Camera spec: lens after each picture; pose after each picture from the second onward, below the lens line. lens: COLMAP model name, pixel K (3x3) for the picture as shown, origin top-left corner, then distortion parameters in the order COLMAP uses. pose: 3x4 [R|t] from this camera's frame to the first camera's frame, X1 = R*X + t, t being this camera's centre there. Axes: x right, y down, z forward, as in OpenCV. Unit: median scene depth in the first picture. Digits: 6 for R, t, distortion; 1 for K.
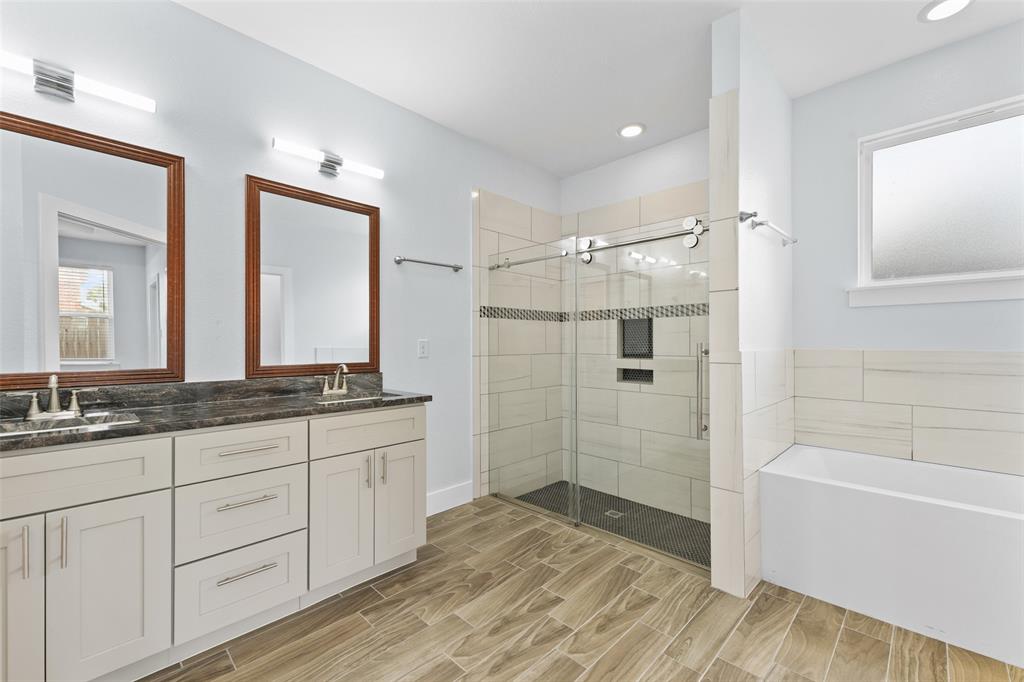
lens RADIAL K [[428.8, 0, 511.0], [0, 428.8, 341.9], [0, 0, 1]] dist [0.012765, -0.002145]
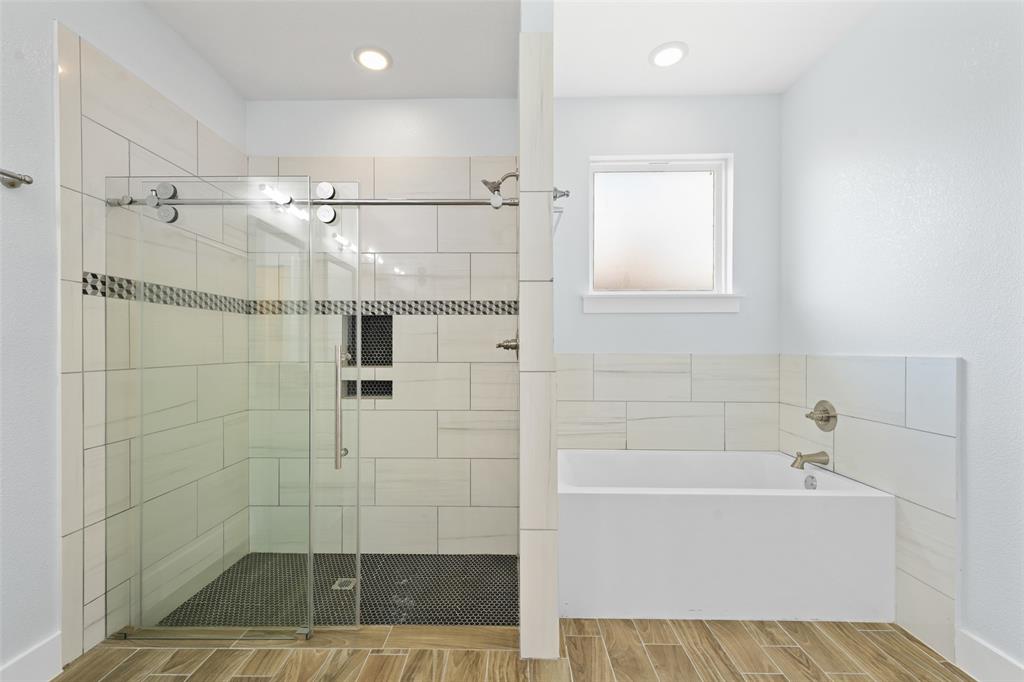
lens RADIAL K [[428.8, 0, 509.9], [0, 428.8, 347.4], [0, 0, 1]] dist [0.012765, -0.002145]
pose [[0.728213, 0.000280, 0.685351, -0.055804], [-0.003592, 0.999988, 0.003408, 0.000591], [-0.685342, -0.004944, 0.728205, 0.290752]]
